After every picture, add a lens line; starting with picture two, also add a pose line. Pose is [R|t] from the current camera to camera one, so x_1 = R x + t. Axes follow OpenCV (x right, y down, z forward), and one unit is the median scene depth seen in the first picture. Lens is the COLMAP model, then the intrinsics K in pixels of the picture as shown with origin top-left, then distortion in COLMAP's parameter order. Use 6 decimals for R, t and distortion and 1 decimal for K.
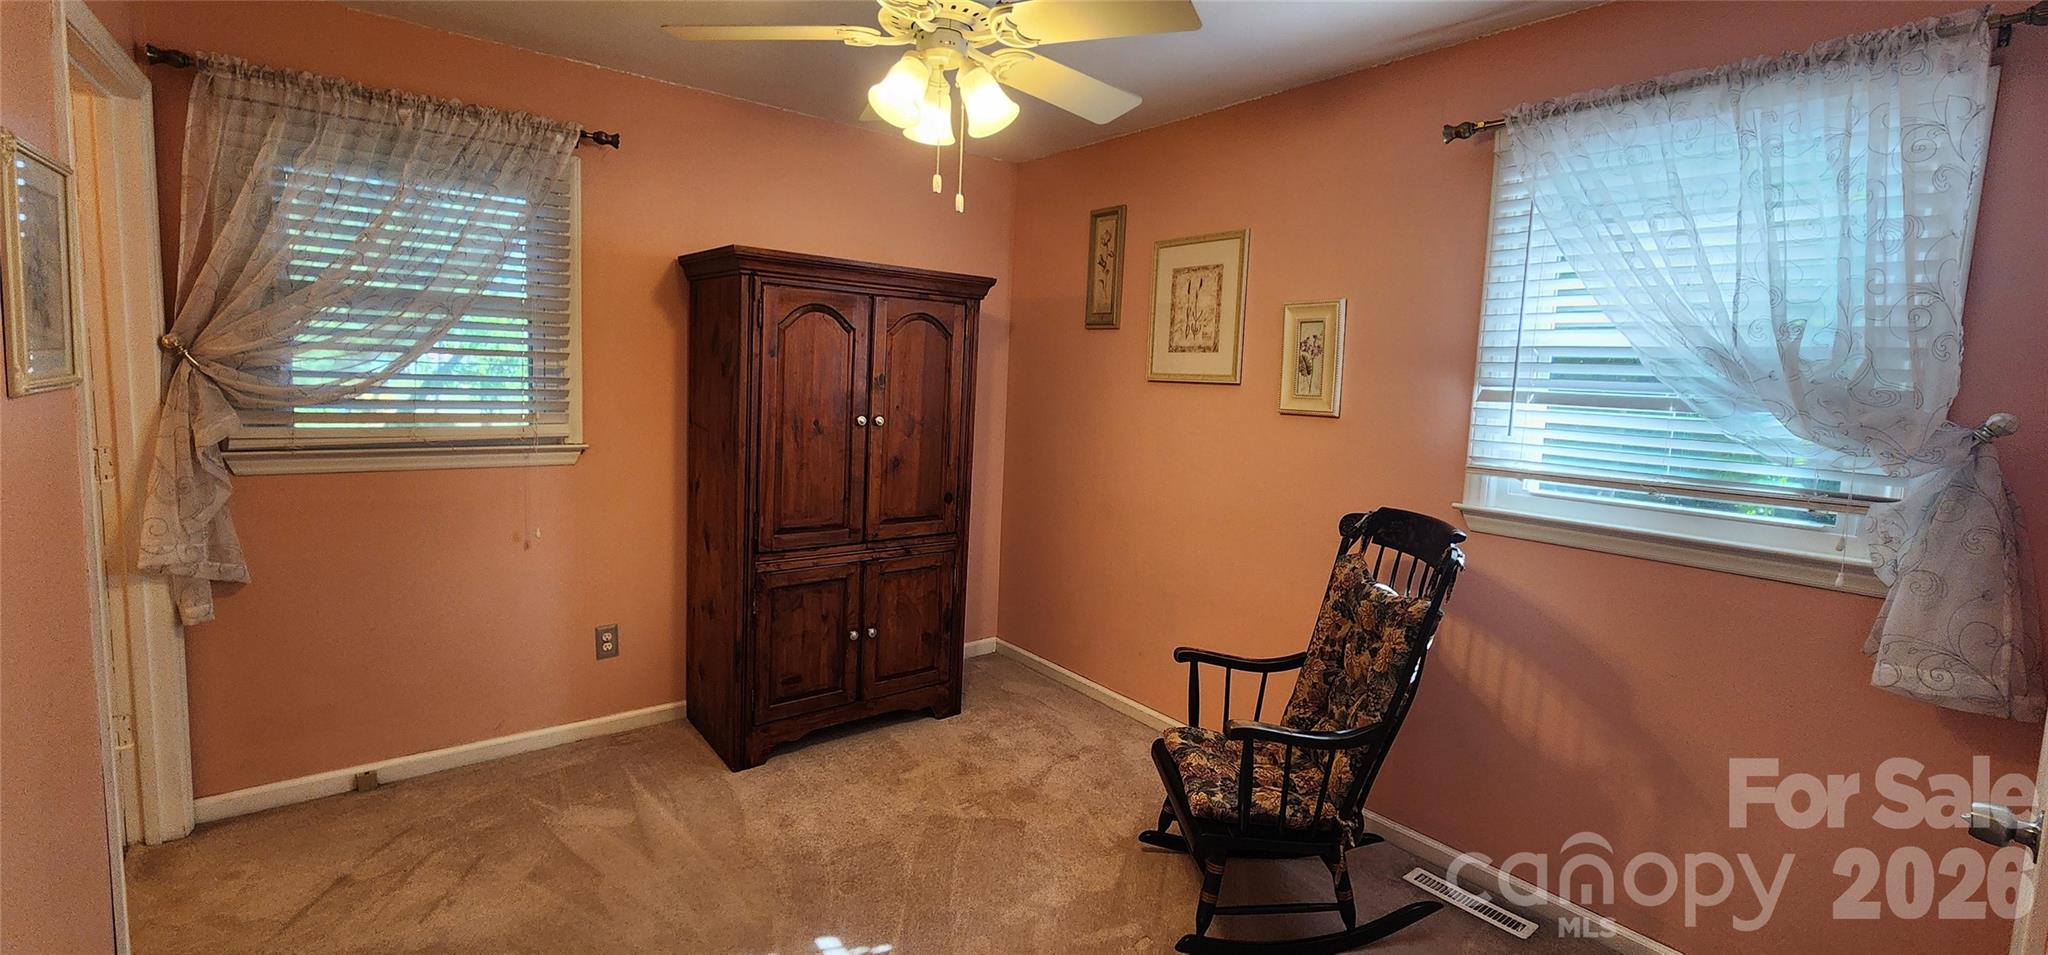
lens RADIAL K [[846.4, 0, 1036.5], [0, 846.4, 449.4], [0, 0, 1]] dist [-0.001092, -0.000451]
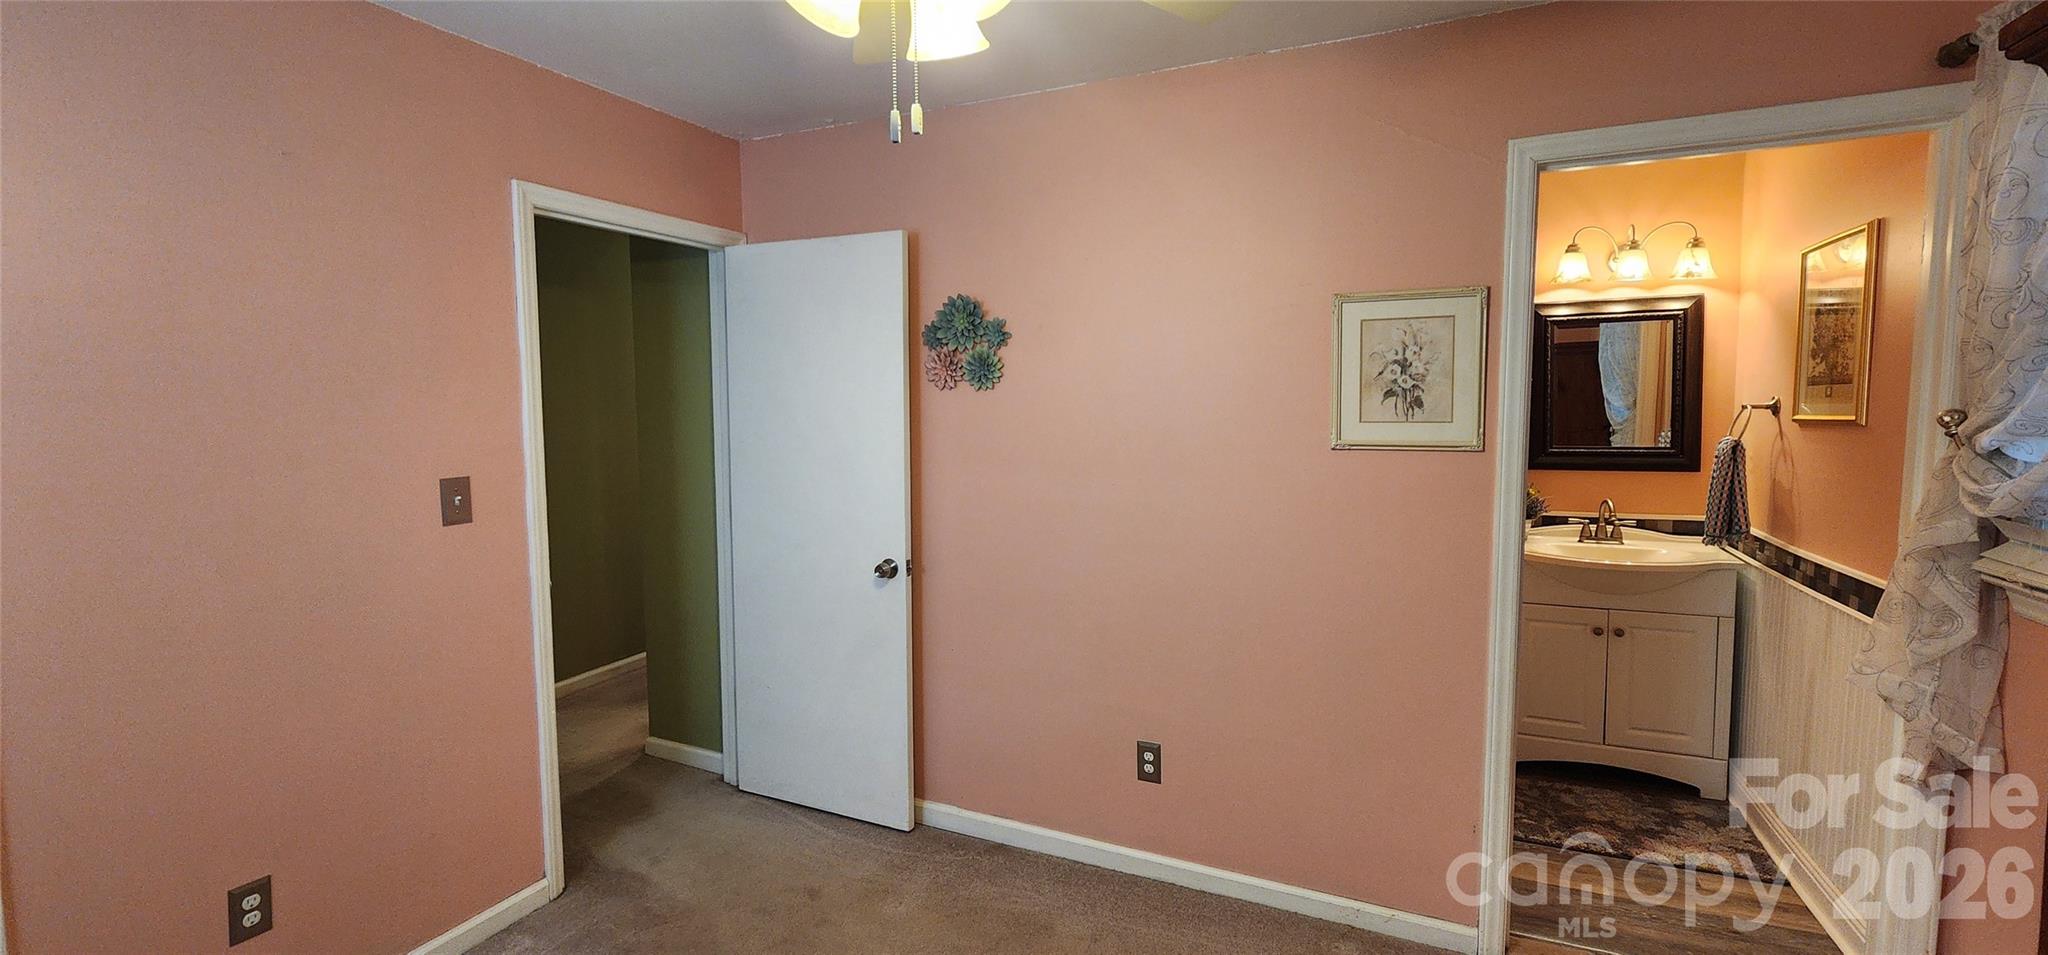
lens RADIAL K [[846.4, 0, 1036.5], [0, 846.4, 449.4], [0, 0, 1]] dist [-0.001092, -0.000451]
pose [[-0.892933, -0.006426, -0.450143, 0.044662], [-0.070474, 0.989566, 0.125671, -0.103365], [0.444639, 0.143939, -0.884069, 0.986113]]
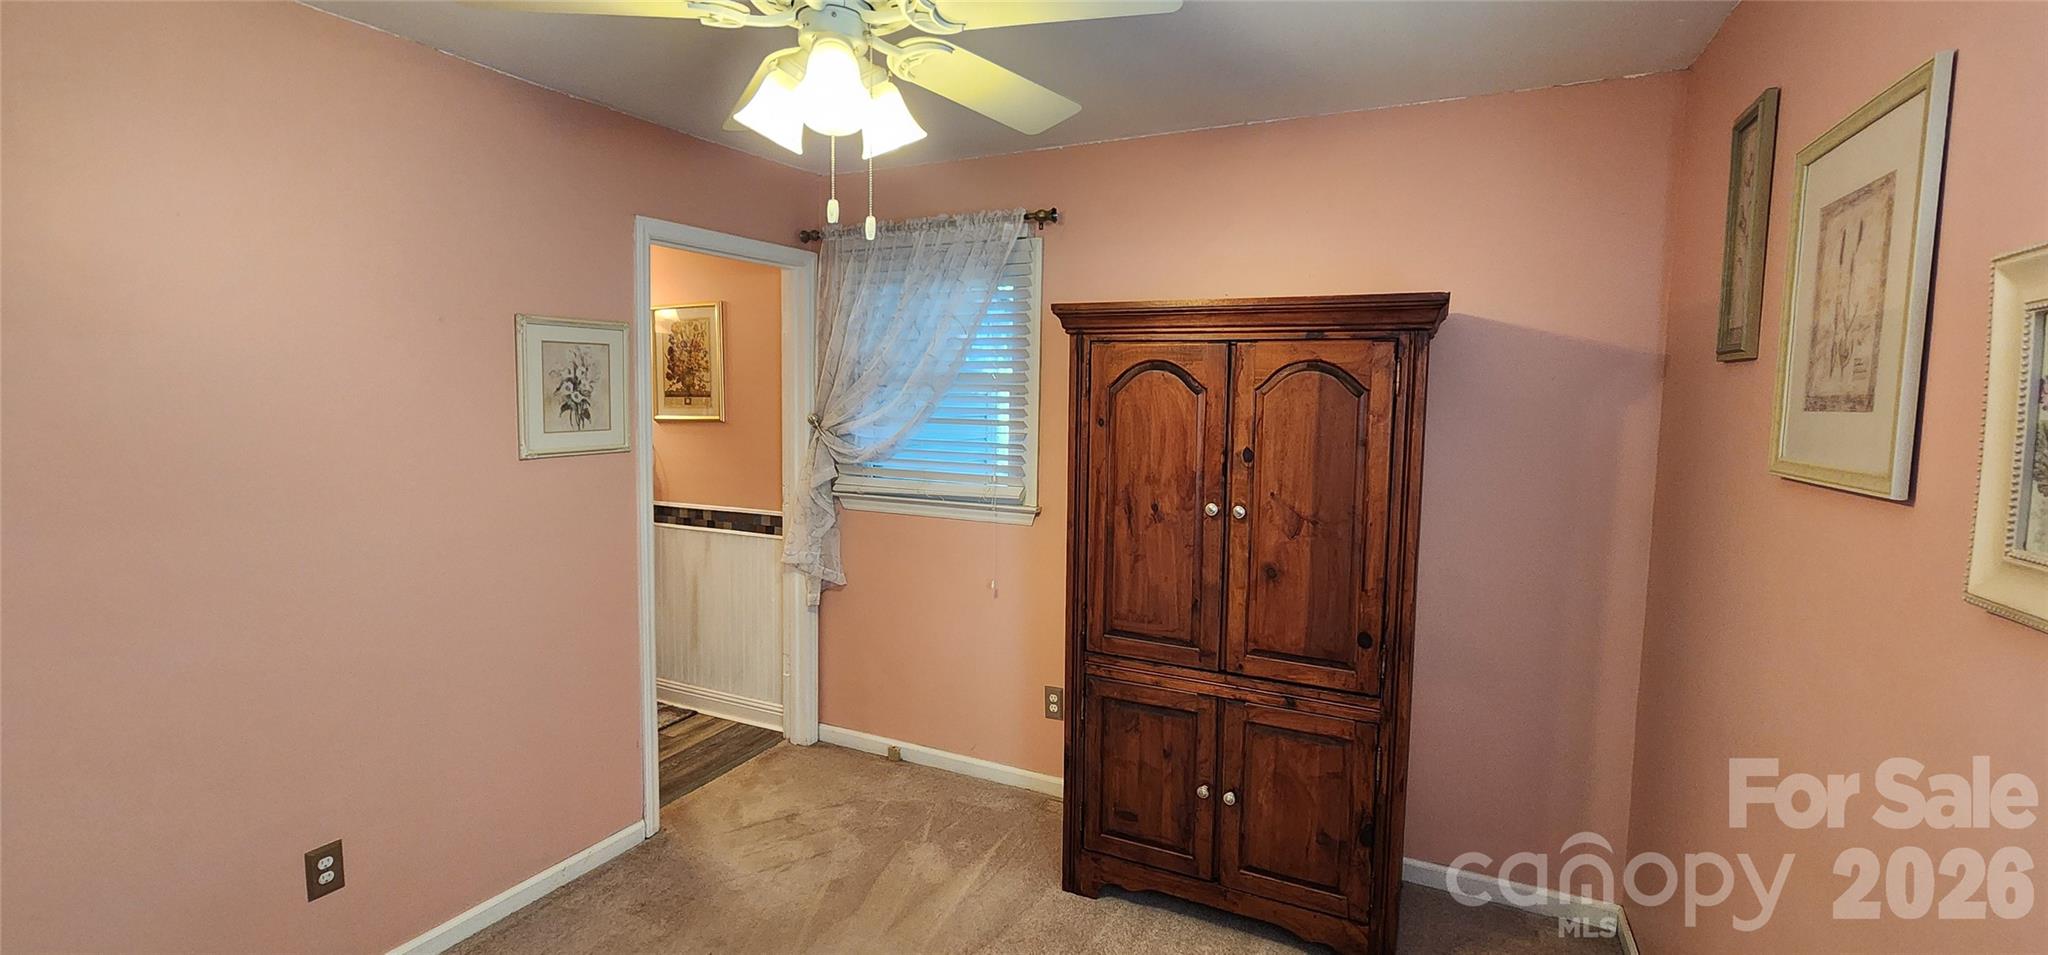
lens RADIAL K [[846.4, 0, 1036.5], [0, 846.4, 449.4], [0, 0, 1]] dist [-0.001092, -0.000451]
pose [[0.432013, 0.027803, -0.901439, 0.401506], [-0.077913, 0.996938, -0.006592, -0.069783], [0.898496, 0.073081, 0.432857, 0.529936]]
